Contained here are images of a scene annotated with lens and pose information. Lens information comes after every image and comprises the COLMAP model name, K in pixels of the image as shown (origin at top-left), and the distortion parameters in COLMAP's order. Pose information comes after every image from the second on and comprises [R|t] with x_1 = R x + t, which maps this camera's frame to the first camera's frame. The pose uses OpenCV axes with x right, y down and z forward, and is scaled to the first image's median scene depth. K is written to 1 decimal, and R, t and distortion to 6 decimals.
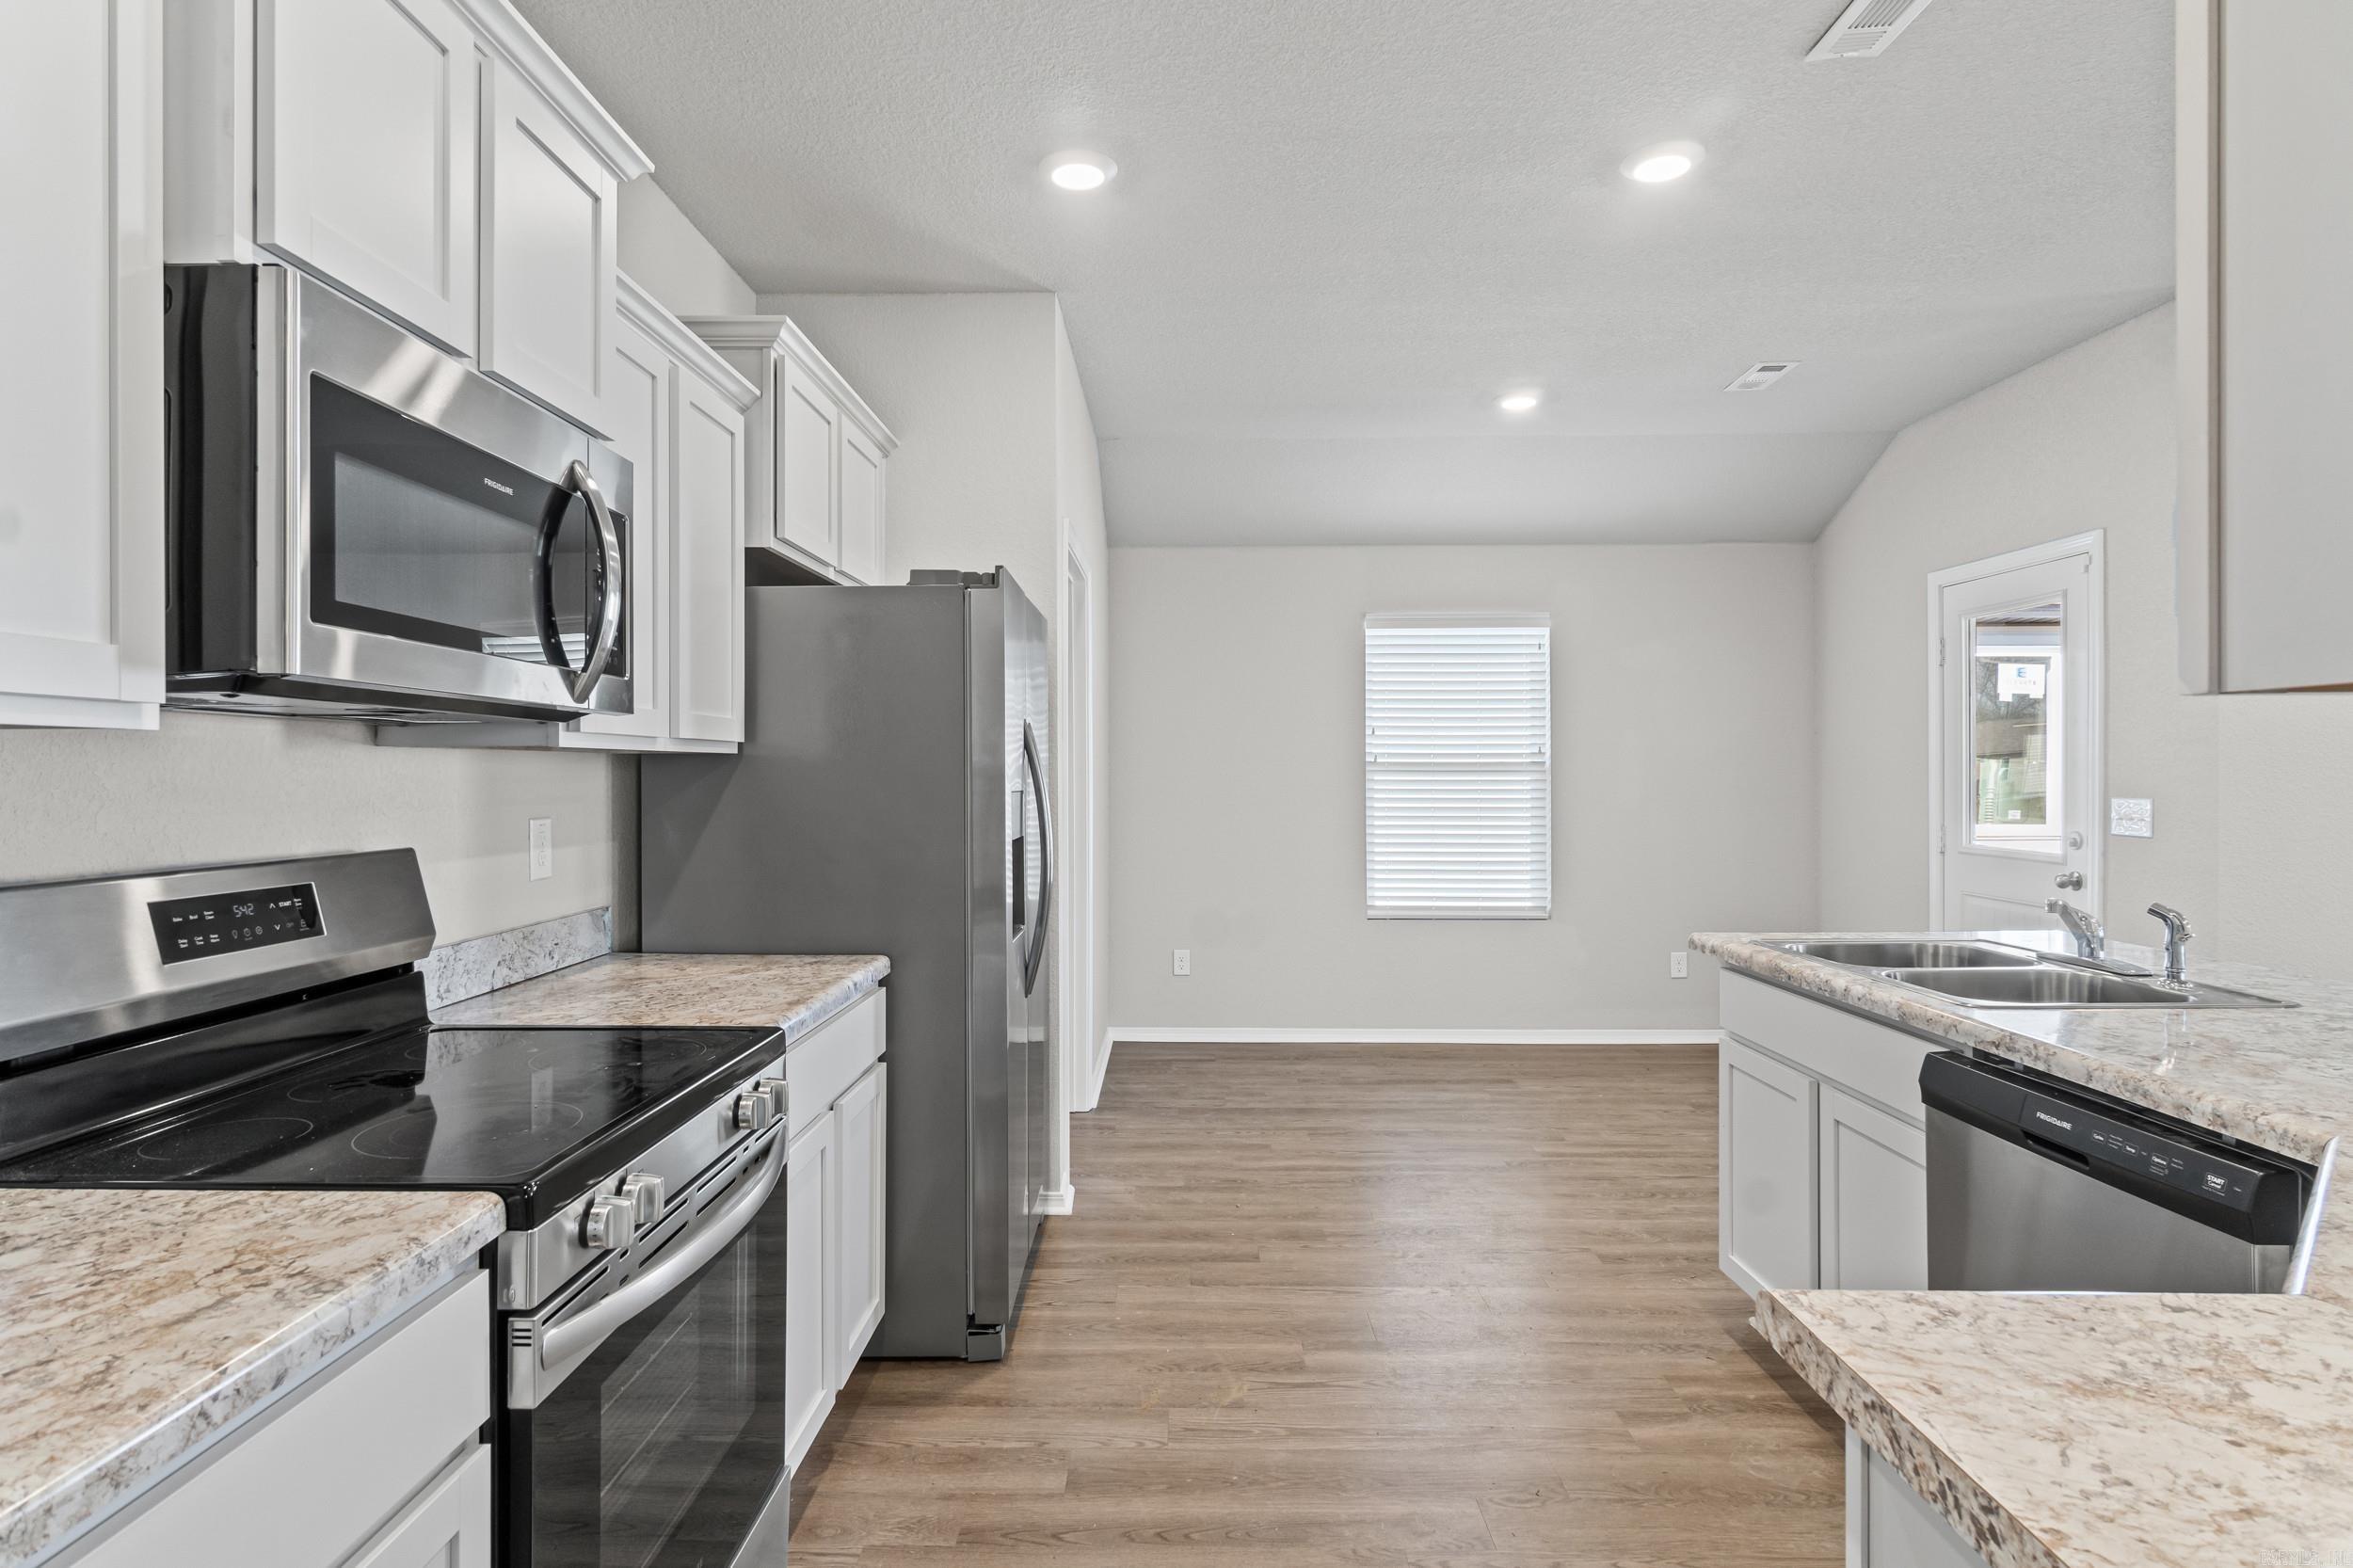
lens RADIAL K [[1201.5, 0, 1164.7], [0, 1201.5, 773.0], [0, 0, 1]] dist [-0.000209, -0.000161]
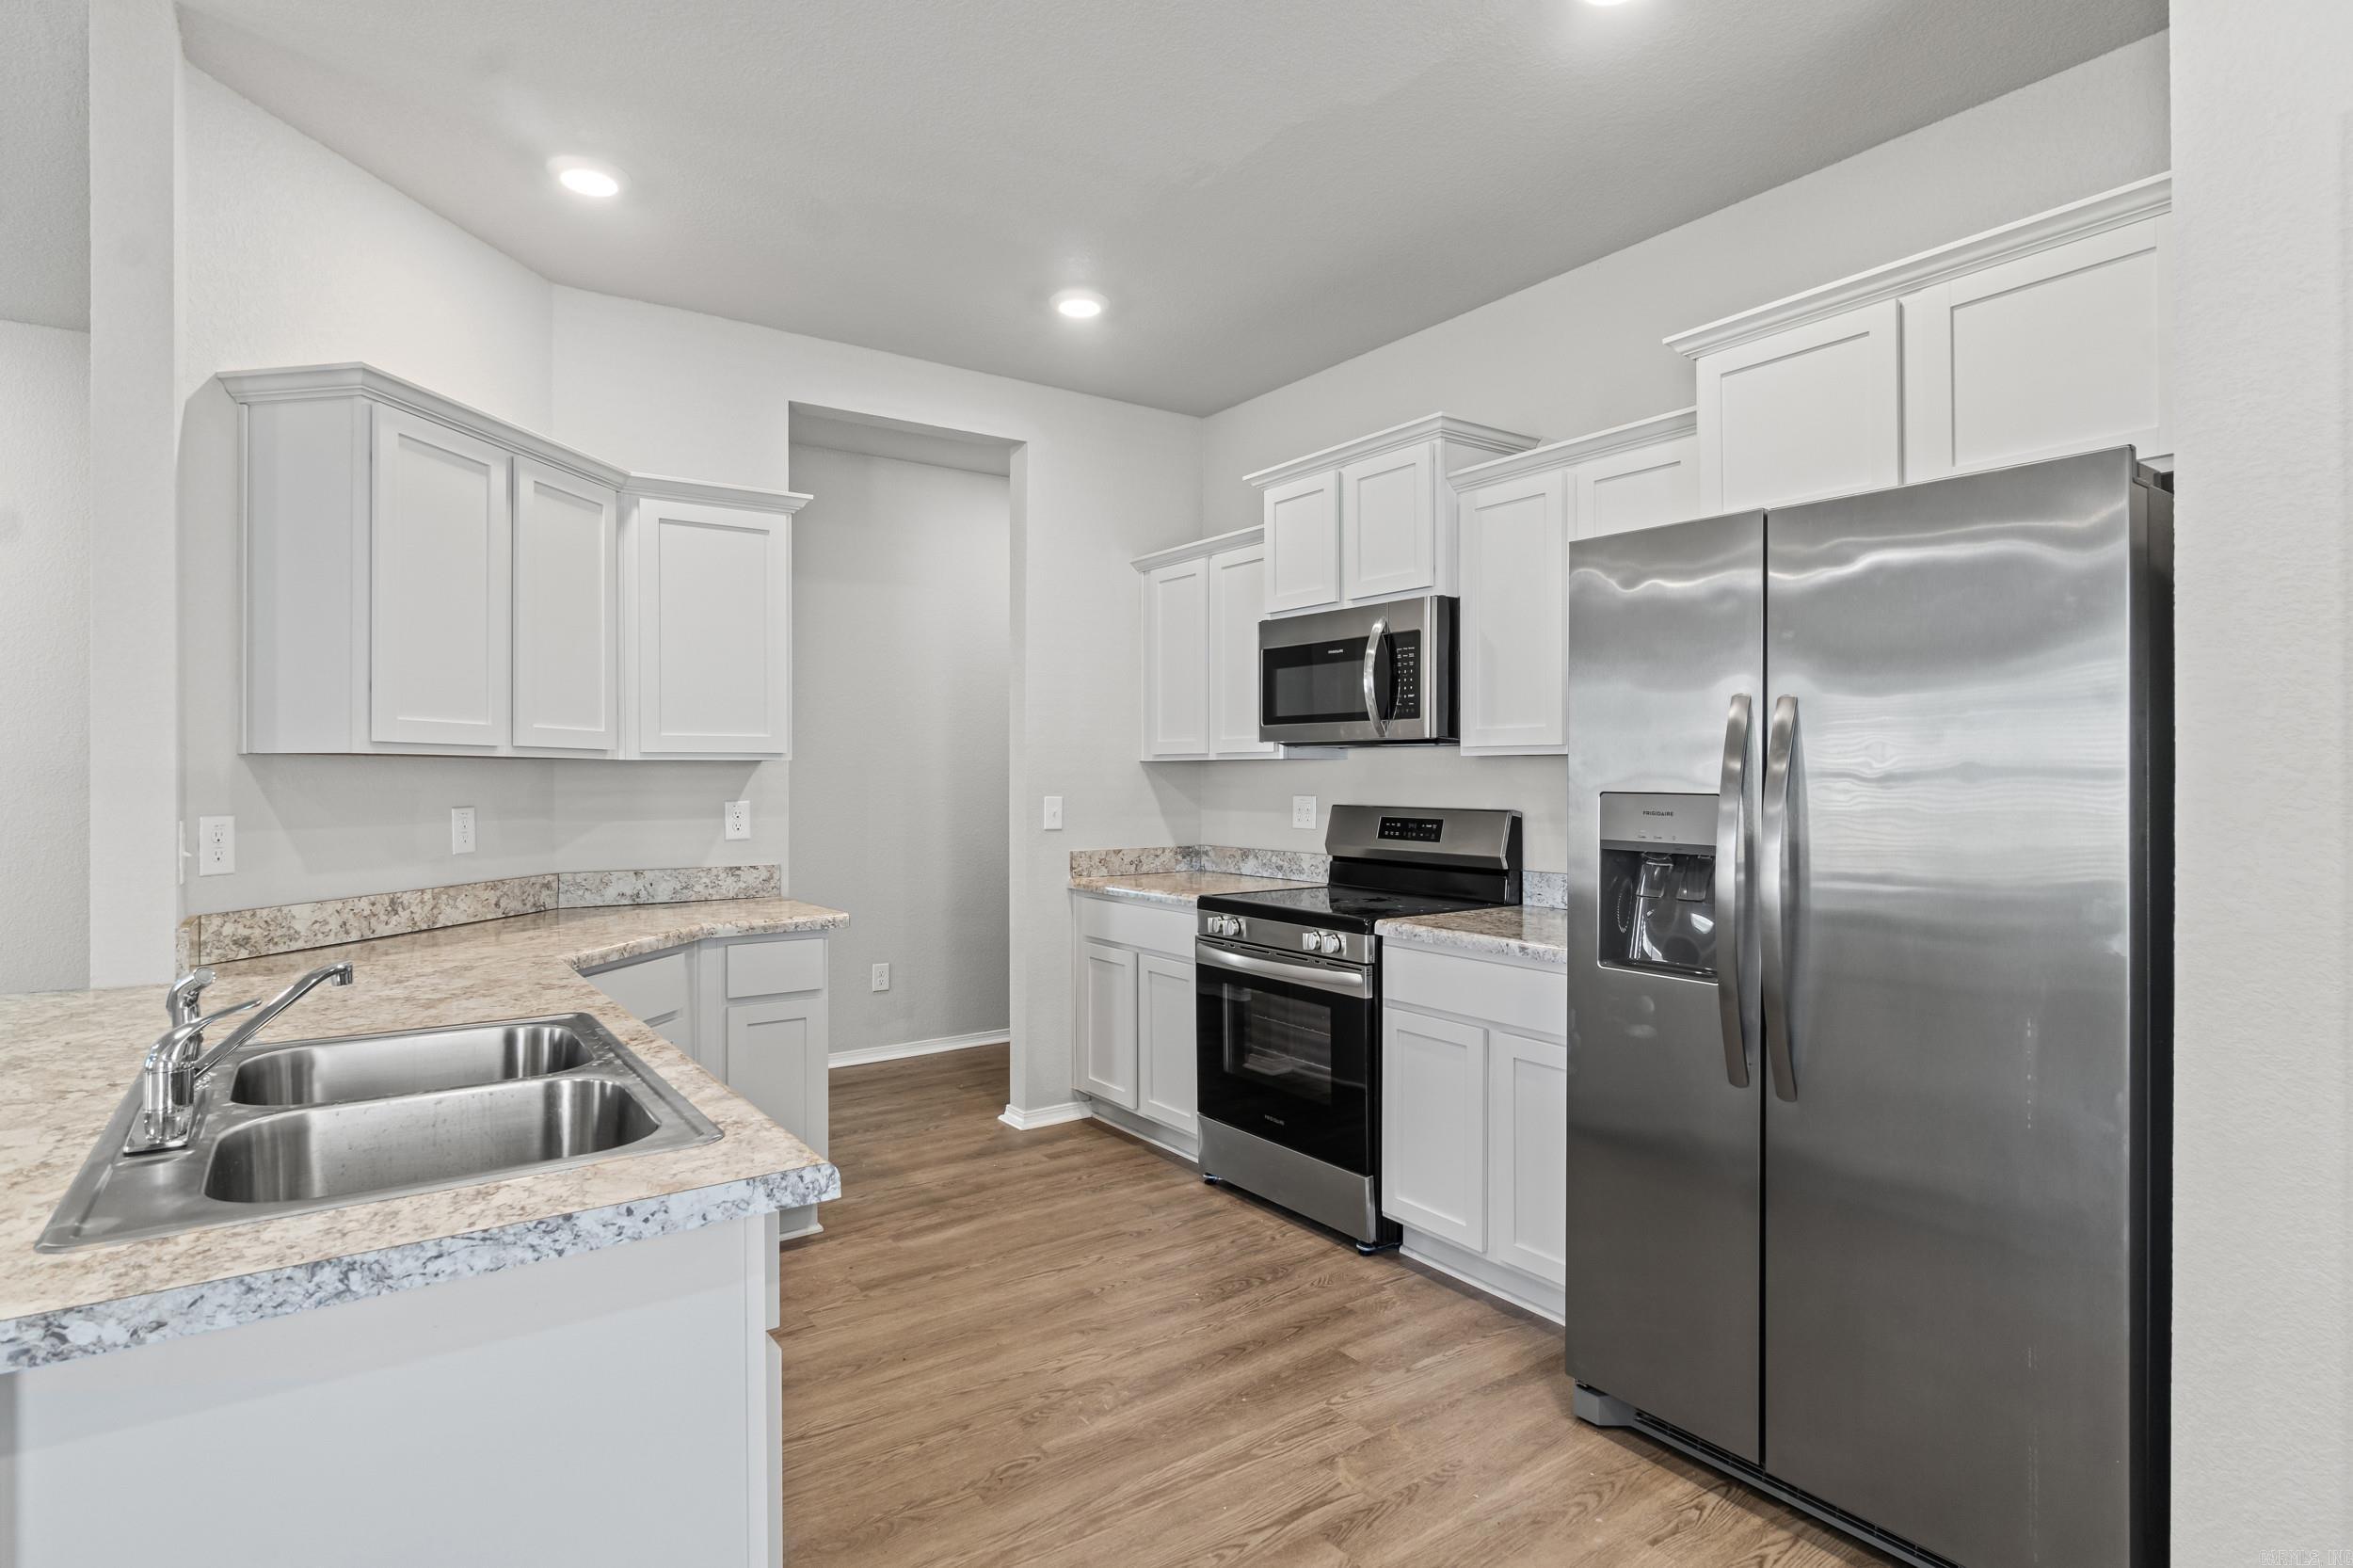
lens RADIAL K [[1201.5, 0, 1164.7], [0, 1201.5, 773.0], [0, 0, 1]] dist [-0.000209, -0.000161]
pose [[-0.803049, 0.003478, -0.595903, 0.819019], [0.003071, 0.999994, 0.001698, -0.001648], [0.595906, -0.000466, -0.803054, 1.935160]]
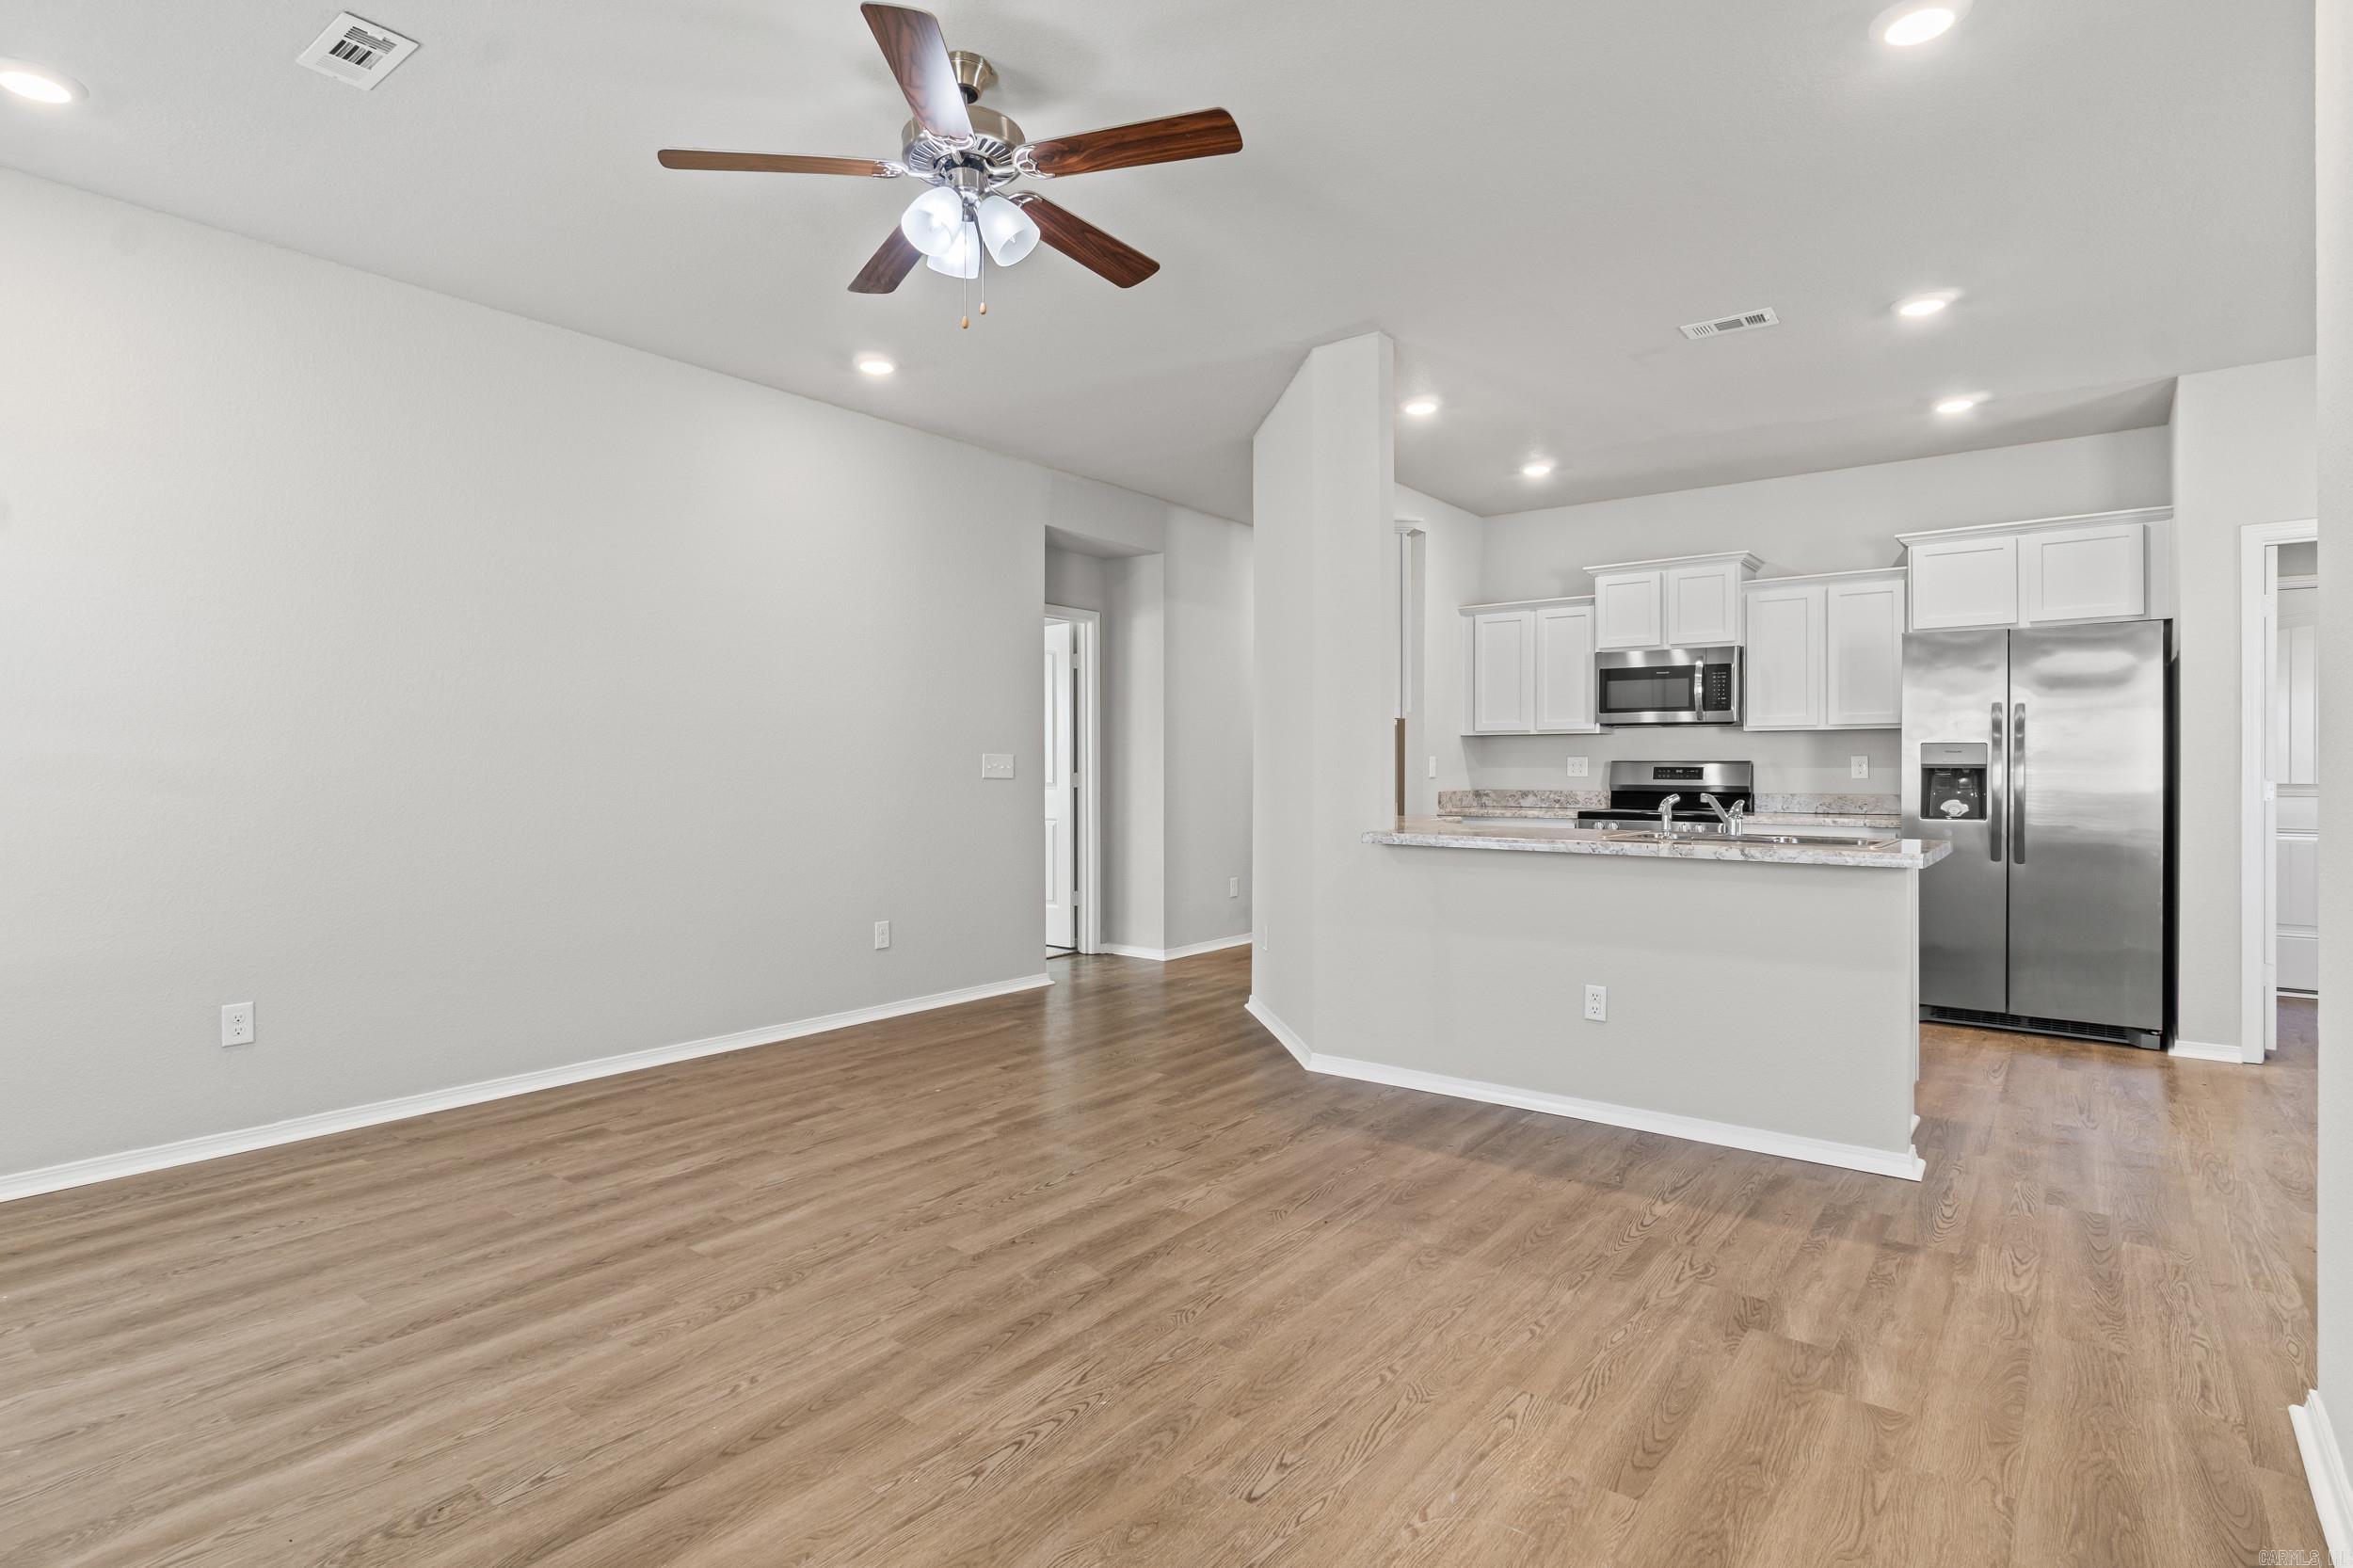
lens RADIAL K [[1201.5, 0, 1164.7], [0, 1201.5, 773.0], [0, 0, 1]] dist [-0.000209, -0.000161]
pose [[-0.596647, 0.004586, -0.802491, 2.824558], [-0.001313, 0.999977, 0.006691, 0.066127], [0.802503, 0.005046, -0.596627, 1.522011]]
